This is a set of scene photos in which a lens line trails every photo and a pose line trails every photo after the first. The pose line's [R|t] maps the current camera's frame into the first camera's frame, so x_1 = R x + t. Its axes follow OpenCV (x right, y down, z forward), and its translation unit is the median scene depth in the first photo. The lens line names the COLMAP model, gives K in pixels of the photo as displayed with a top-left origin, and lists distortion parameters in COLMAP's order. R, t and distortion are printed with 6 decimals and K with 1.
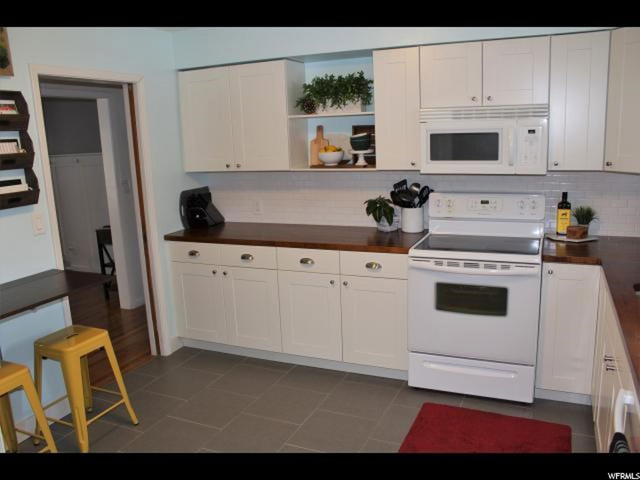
lens RADIAL K [[534.9, 0, 319.7], [0, 534.9, 242.5], [0, 0, 1]] dist [-0.148404, 0.105970]
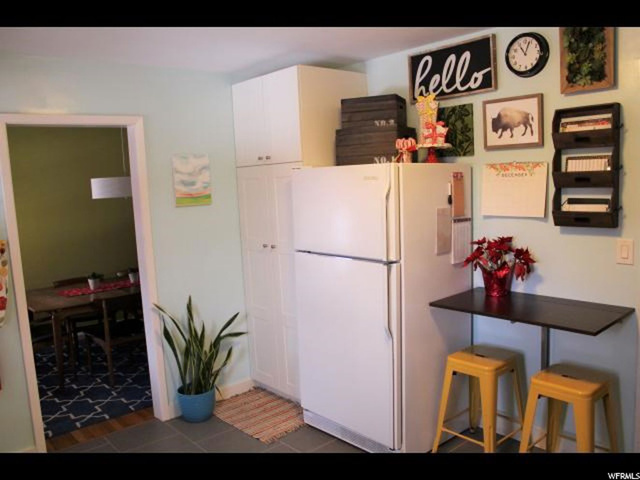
lens RADIAL K [[534.9, 0, 320.6], [0, 534.9, 239.4], [0, 0, 1]] dist [-0.148404, 0.105970]
pose [[-0.370633, 0.168217, -0.913419, 0.430029], [-0.130621, 0.964247, 0.230579, -0.185956], [0.919548, 0.204771, -0.335409, 0.798799]]
